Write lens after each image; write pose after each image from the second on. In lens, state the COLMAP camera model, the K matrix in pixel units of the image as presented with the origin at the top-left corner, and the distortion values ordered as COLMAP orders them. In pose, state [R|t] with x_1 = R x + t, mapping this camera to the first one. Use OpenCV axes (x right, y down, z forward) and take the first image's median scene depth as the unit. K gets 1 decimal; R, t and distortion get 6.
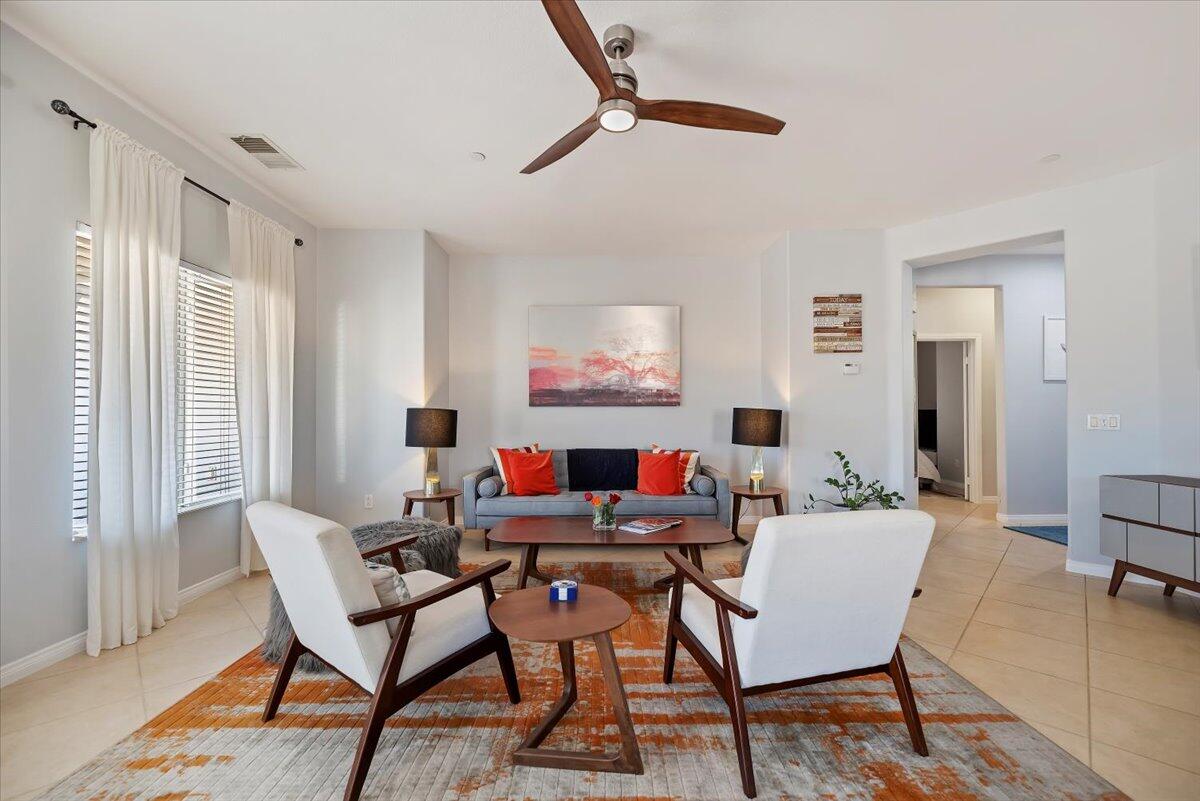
lens RADIAL K [[488.9, 0, 600.6], [0, 488.9, 409.8], [0, 0, 1]] dist [-0.001605, -0.000036]
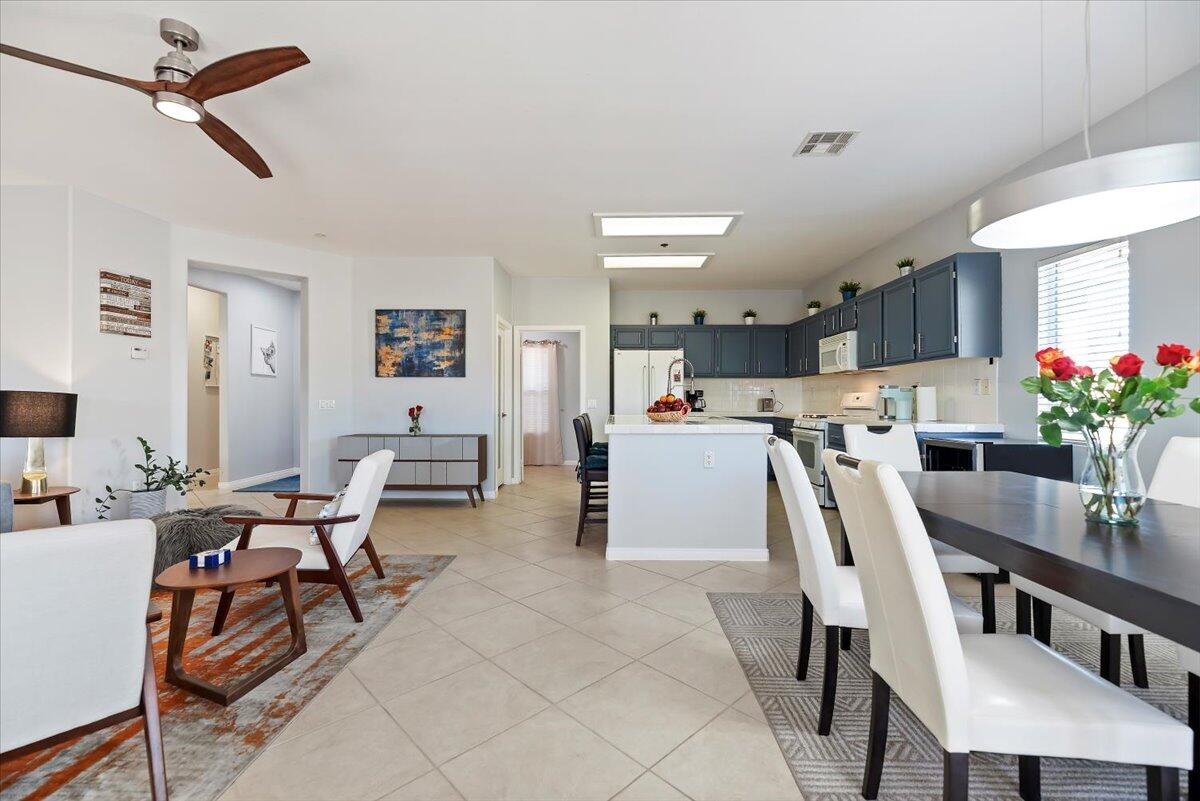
lens RADIAL K [[501.9, 0, 600.0], [0, 501.9, 400.5], [0, 0, 1]] dist [-0.000239, 0.000086]
pose [[0.031601, 0.000769, 0.999500, -0.480009], [-0.008078, 0.999967, -0.000514, 0.004240], [-0.999468, -0.008057, 0.031606, 0.038905]]
